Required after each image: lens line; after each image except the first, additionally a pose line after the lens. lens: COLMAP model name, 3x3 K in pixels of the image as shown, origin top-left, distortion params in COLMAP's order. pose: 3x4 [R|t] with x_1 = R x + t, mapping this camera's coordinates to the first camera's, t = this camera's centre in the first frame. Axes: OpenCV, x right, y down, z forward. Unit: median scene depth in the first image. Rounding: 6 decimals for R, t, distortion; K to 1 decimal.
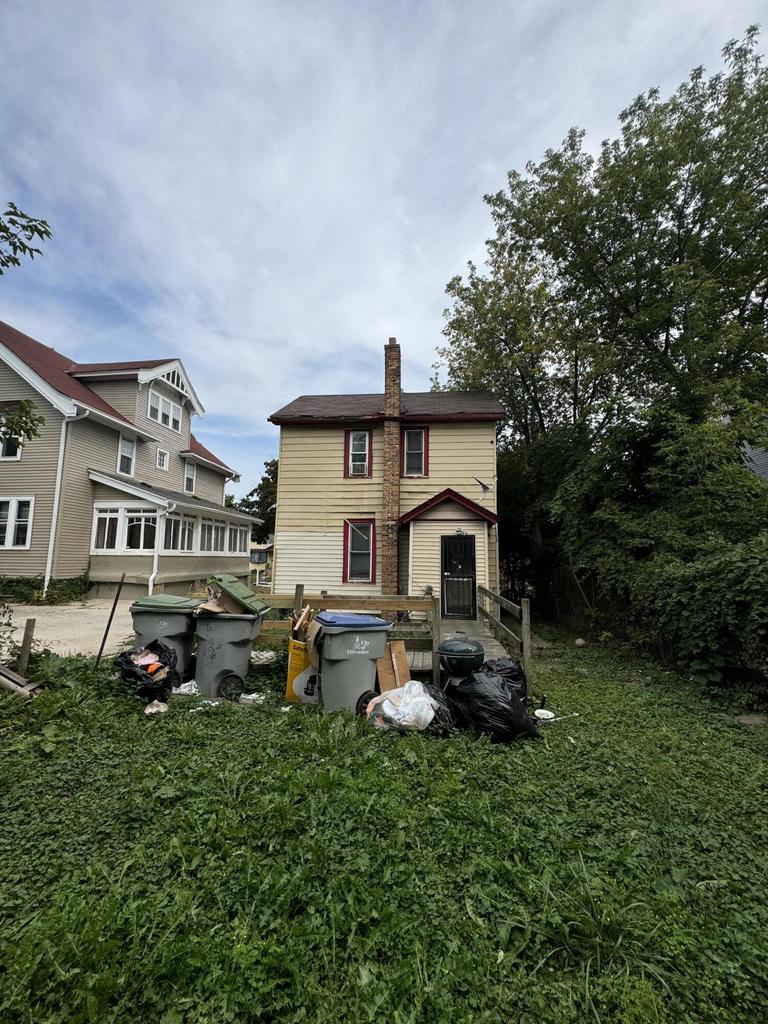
lens RADIAL K [[410.2, 0, 388.5], [0, 410.2, 510.7], [0, 0, 1]] dist [-0.003687, 0.000254]
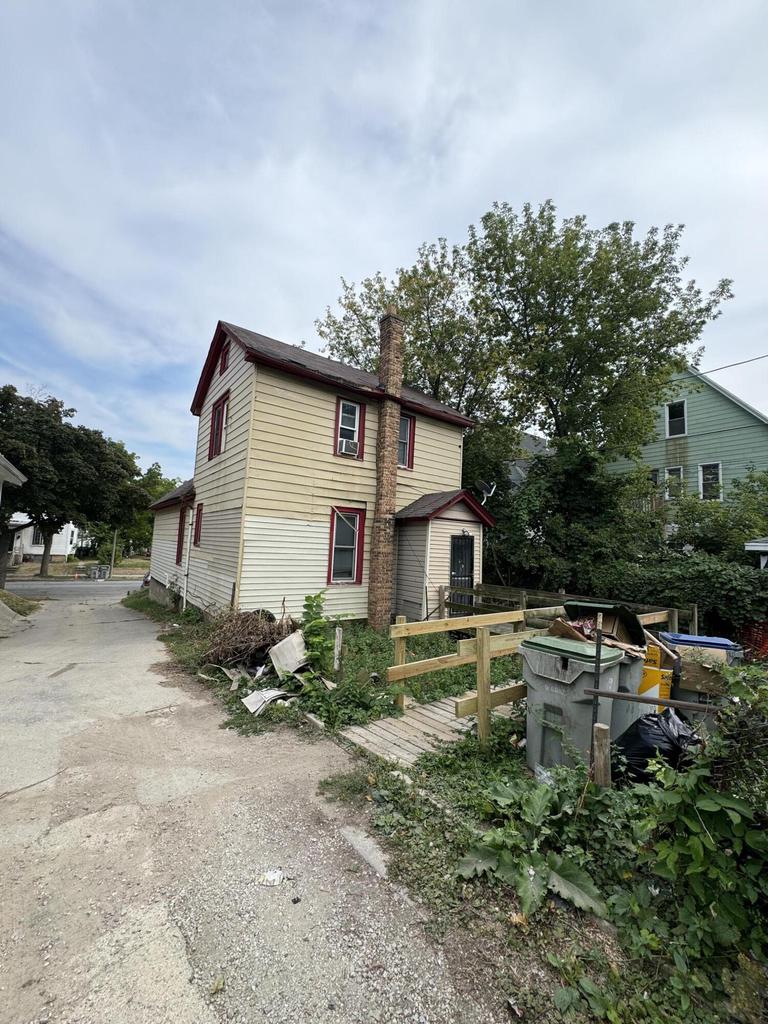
lens RADIAL K [[410.2, 0, 388.7], [0, 410.2, 512.7], [0, 0, 1]] dist [-0.003687, 0.000254]
pose [[0.729008, 0.076943, 0.680166, -0.580814], [-0.114641, 0.993351, 0.010502, 0.011992], [-0.674836, -0.085631, 0.732982, 0.330660]]
